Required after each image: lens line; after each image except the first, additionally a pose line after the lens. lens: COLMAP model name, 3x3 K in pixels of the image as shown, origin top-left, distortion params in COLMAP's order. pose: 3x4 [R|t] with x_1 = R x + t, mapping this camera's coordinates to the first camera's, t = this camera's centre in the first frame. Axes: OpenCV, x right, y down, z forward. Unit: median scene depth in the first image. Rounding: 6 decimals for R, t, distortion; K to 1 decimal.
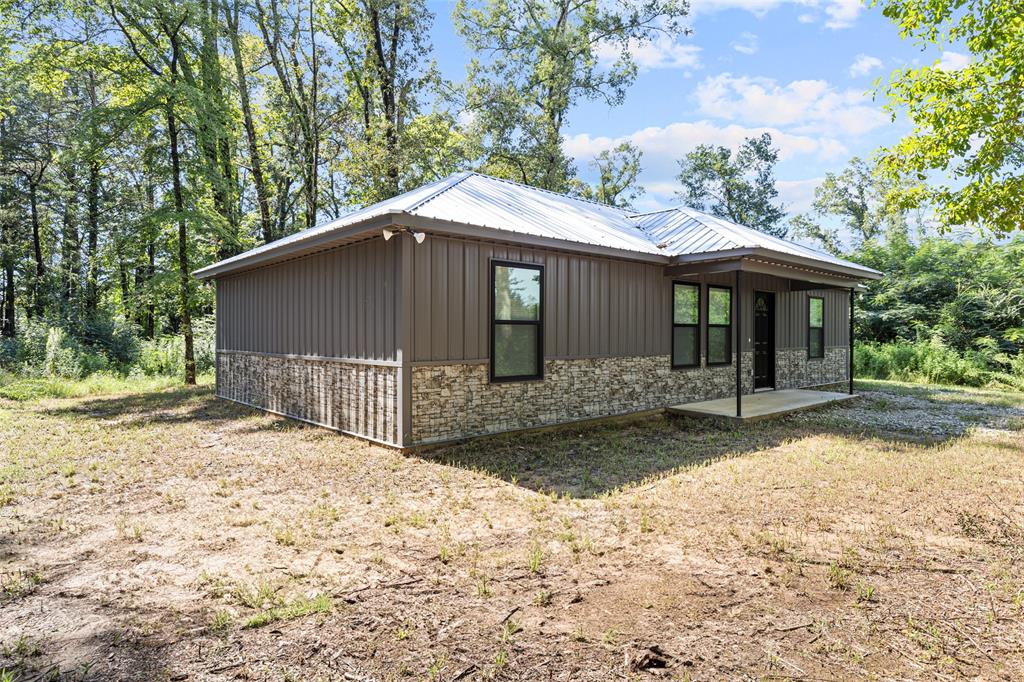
lens RADIAL K [[568.7, 0, 513.1], [0, 568.7, 338.1], [0, 0, 1]] dist [0.007423, -0.000774]
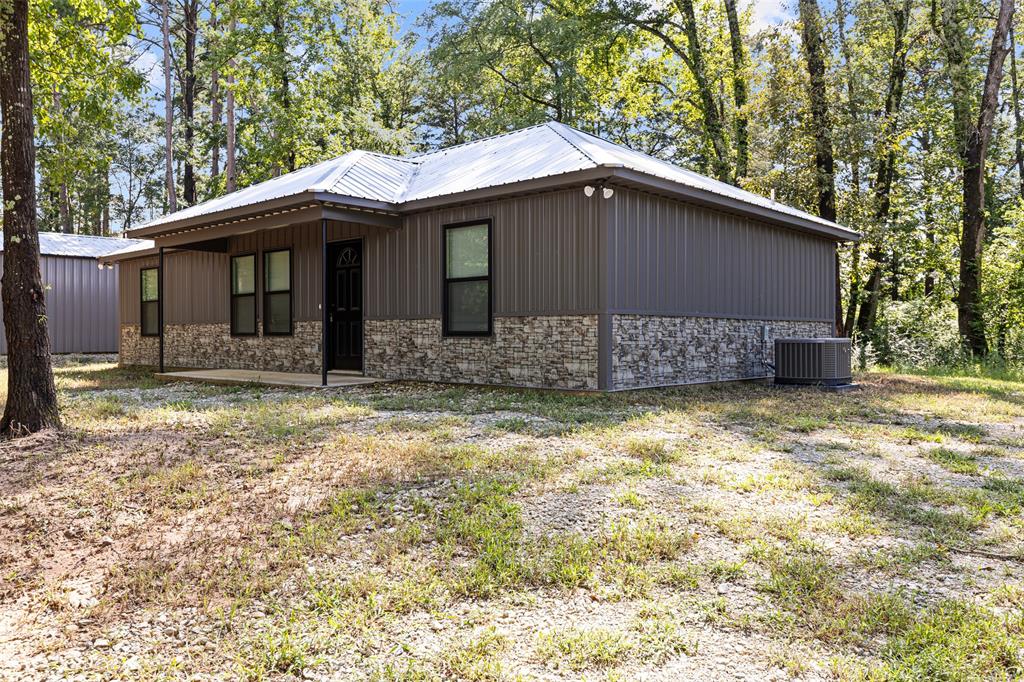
lens RADIAL K [[757.1, 0, 504.9], [0, 757.1, 340.4], [0, 0, 1]] dist [0.013297, -0.001414]
pose [[0.109655, 0.010048, -0.993919, 1.650725], [0.000067, 0.999949, 0.010117, 0.044616], [0.993970, -0.001176, 0.109648, 1.255995]]
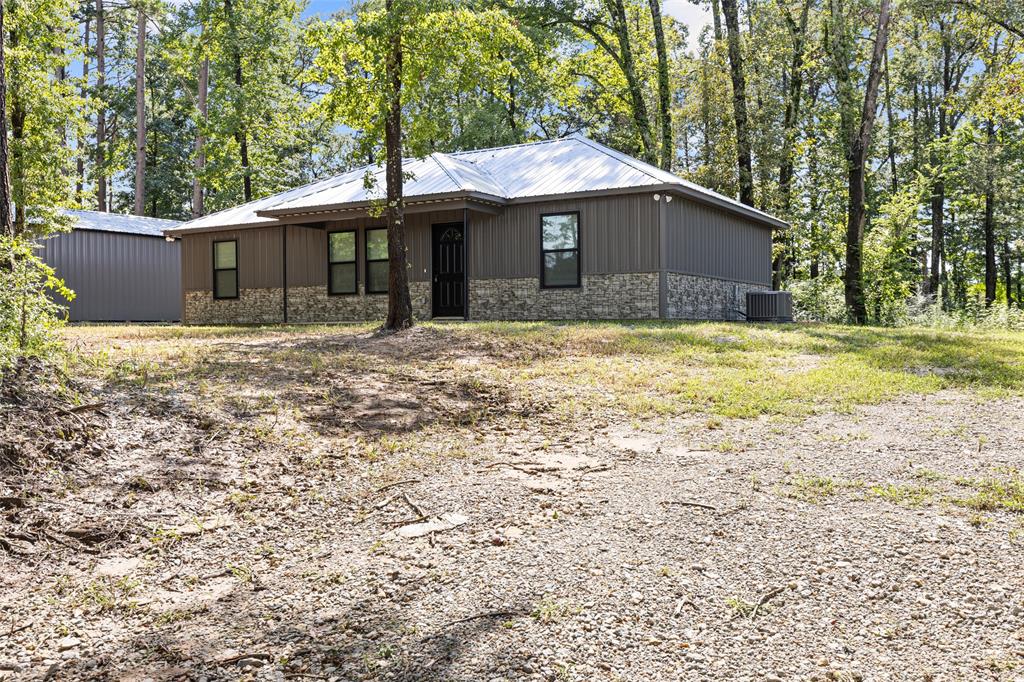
lens RADIAL K [[878.0, 0, 516.4], [0, 878.0, 342.1], [0, 0, 1]] dist [0.027428, 0.005333]
pose [[0.297024, 0.016769, -0.954723, 2.270670], [0.003811, 0.999817, 0.018747, 0.119830], [0.954862, -0.009206, 0.296906, 0.736253]]
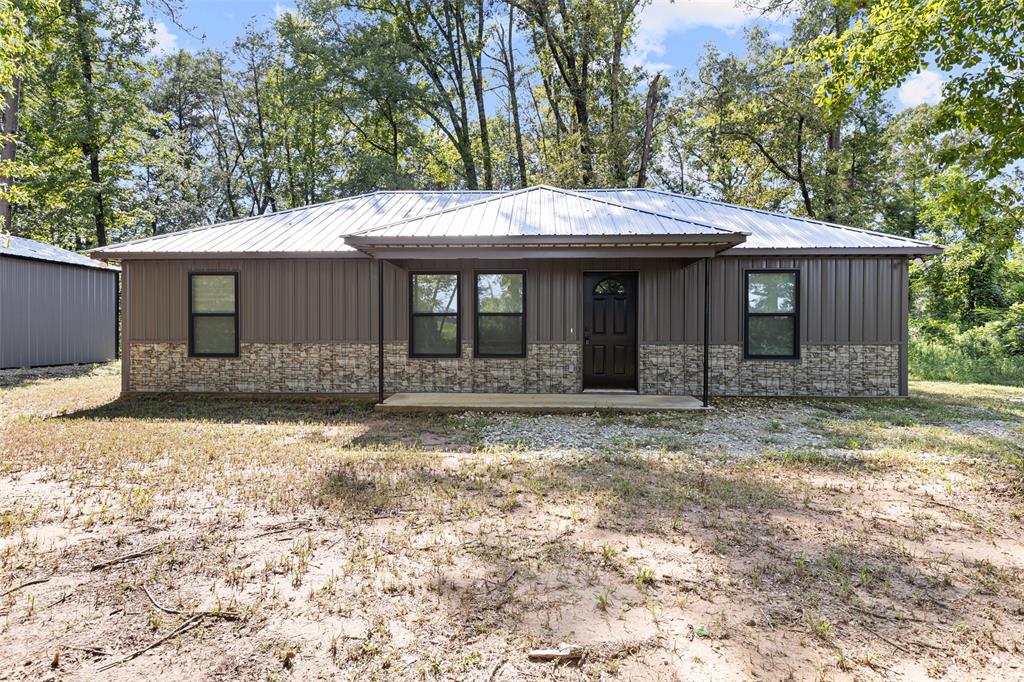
lens RADIAL K [[568.7, 0, 511.4], [0, 568.7, 339.5], [0, 0, 1]] dist [0.007423, -0.000774]
pose [[0.710327, 0.003577, -0.703863, 1.046118], [-0.005737, 0.999983, -0.000708, 0.020568], [0.703849, 0.004542, 0.710335, 0.366116]]
